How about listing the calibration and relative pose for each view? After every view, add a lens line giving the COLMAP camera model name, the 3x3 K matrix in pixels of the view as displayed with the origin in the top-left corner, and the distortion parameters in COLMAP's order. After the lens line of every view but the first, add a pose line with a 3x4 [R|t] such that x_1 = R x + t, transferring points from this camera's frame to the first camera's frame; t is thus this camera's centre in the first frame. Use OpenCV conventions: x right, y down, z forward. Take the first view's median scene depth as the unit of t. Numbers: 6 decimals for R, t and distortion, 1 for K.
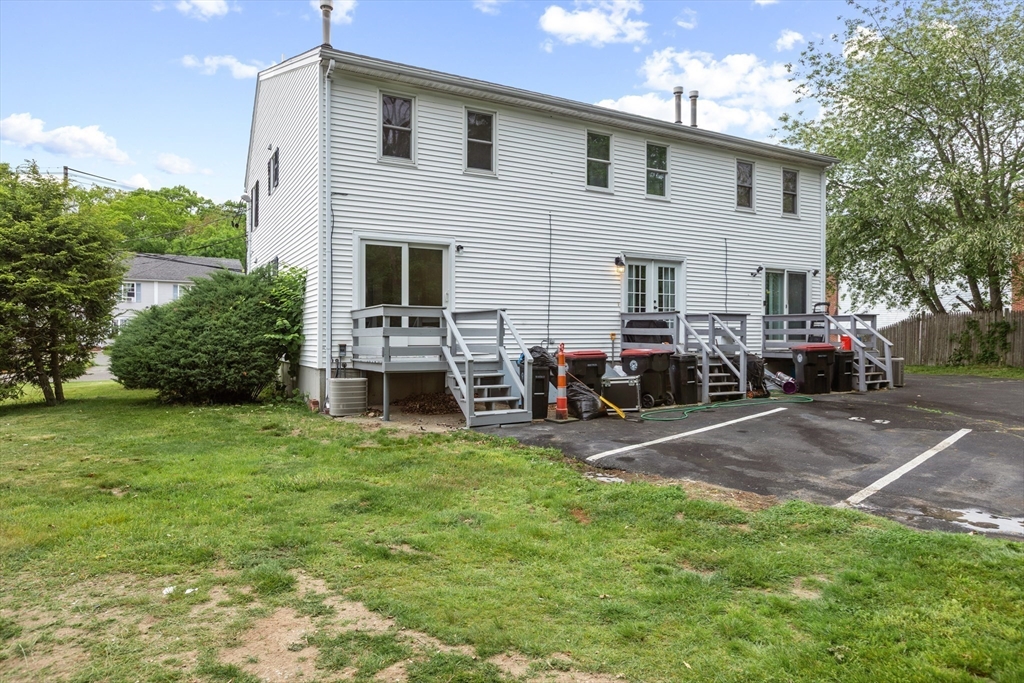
lens RADIAL K [[671.7, 0, 512.4], [0, 671.7, 341.7], [0, 0, 1]] dist [-0.011155, -0.001422]
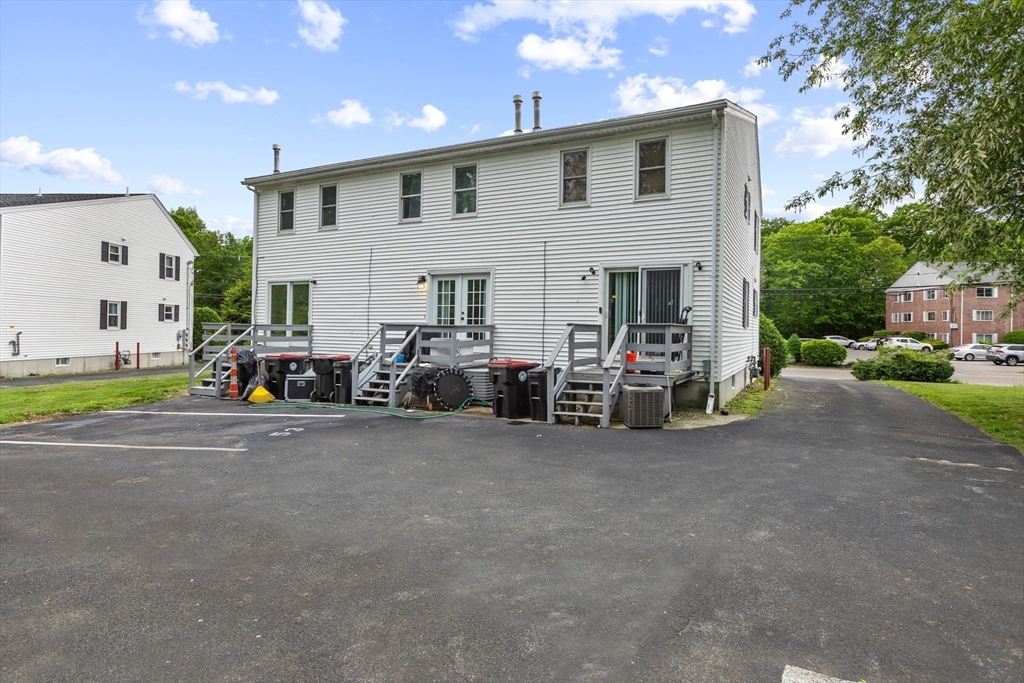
lens RADIAL K [[569.7, 0, 512.1], [0, 569.7, 334.3], [0, 0, 1]] dist [0.005861, -0.004388]
pose [[0.538707, -0.003806, -0.842484, 1.011521], [-0.036690, 0.998935, -0.027973, -0.004094], [0.841694, 0.045980, 0.537994, 0.584254]]
